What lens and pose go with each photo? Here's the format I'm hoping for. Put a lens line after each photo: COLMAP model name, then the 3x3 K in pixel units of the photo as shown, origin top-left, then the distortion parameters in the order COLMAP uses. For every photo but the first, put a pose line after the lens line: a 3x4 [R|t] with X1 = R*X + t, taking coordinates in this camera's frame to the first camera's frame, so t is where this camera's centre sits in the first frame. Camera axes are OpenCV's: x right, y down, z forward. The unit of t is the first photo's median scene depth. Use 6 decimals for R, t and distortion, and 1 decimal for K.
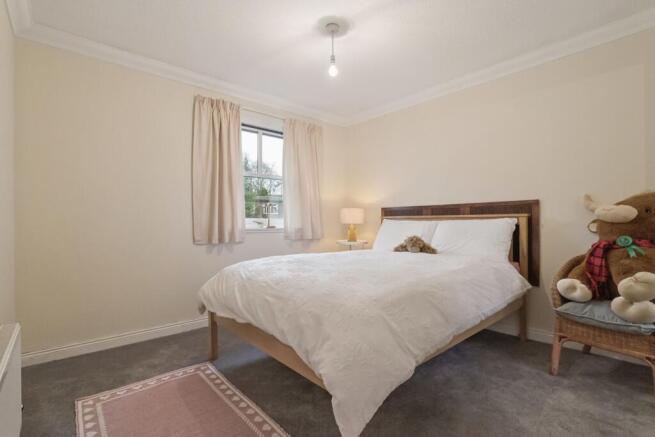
lens RADIAL K [[310.5, 0, 329.1], [0, 310.5, 223.6], [0, 0, 1]] dist [-0.003328, -0.000006]
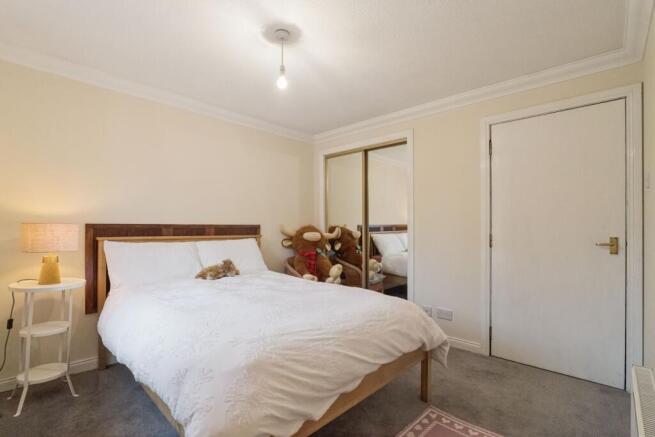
lens RADIAL K [[310.5, 0, 329.5], [0, 310.5, 221.4], [0, 0, 1]] dist [-0.003328, -0.000006]
pose [[-0.057187, 0.023756, 0.998081, -0.921600], [-0.004983, 0.999698, -0.024080, -0.076031], [-0.998351, -0.006350, -0.057051, 0.929744]]
